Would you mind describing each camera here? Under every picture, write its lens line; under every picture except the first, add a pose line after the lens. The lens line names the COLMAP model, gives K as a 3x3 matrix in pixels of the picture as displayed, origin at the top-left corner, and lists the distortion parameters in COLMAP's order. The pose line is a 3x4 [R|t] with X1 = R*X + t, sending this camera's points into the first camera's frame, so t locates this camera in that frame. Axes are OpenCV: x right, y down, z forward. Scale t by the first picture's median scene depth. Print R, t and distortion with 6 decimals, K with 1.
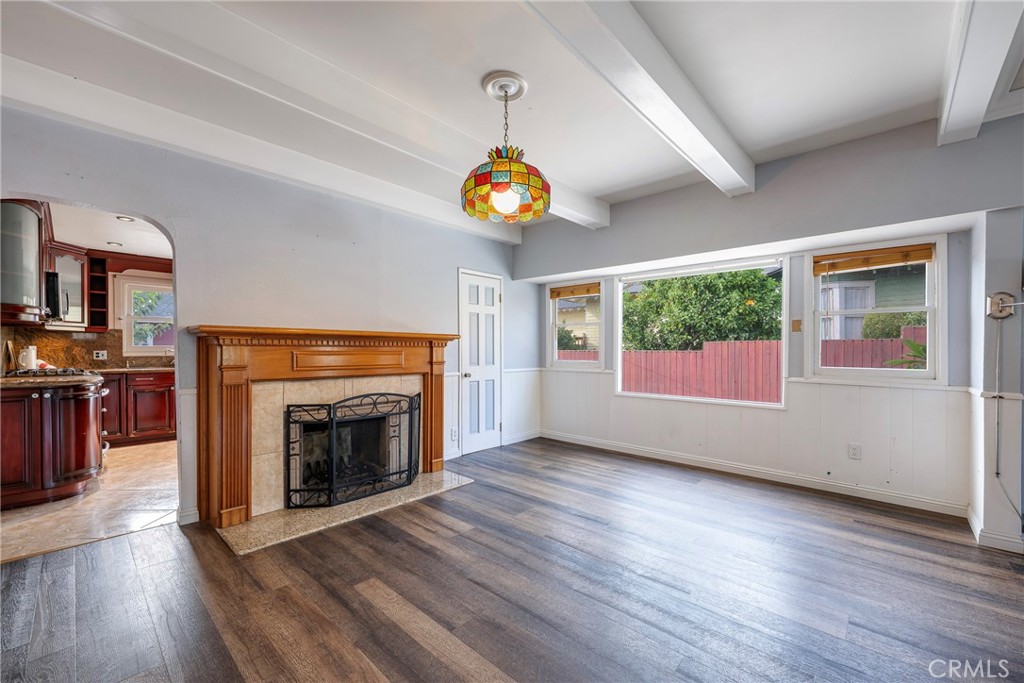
lens RADIAL K [[411.8, 0, 509.6], [0, 411.8, 348.5], [0, 0, 1]] dist [-0.002236, 0.000017]
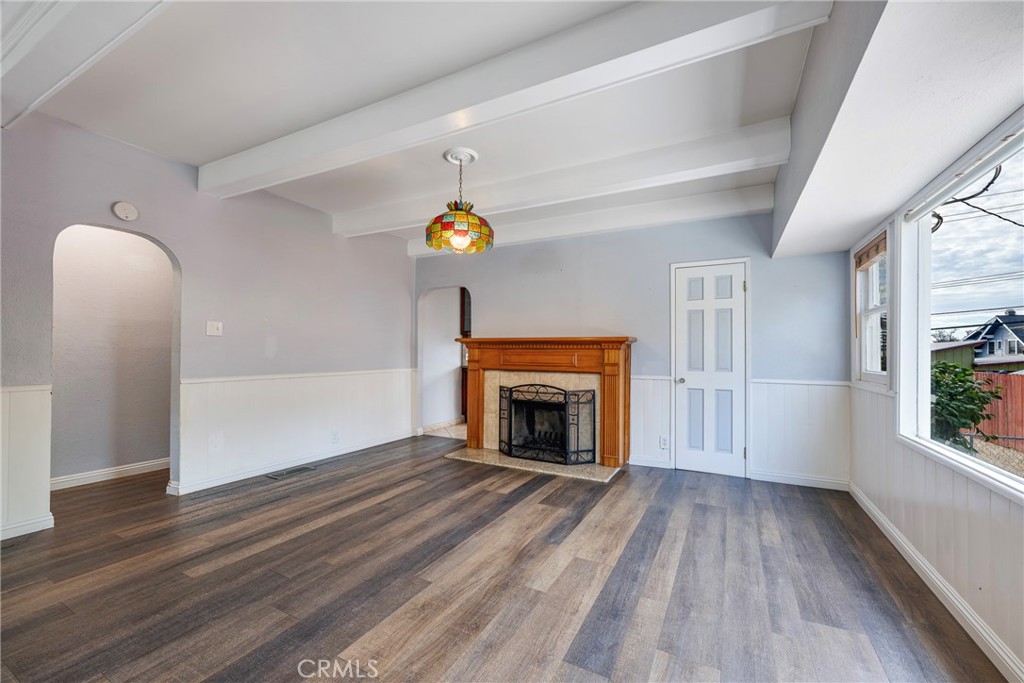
lens RADIAL K [[411.8, 0, 510.8], [0, 411.8, 345.7], [0, 0, 1]] dist [-0.002236, 0.000017]
pose [[0.260226, -0.011992, -0.965473, 0.881785], [-0.004912, 0.999893, -0.013744, 0.003081], [0.965535, 0.008319, 0.260140, 0.538860]]
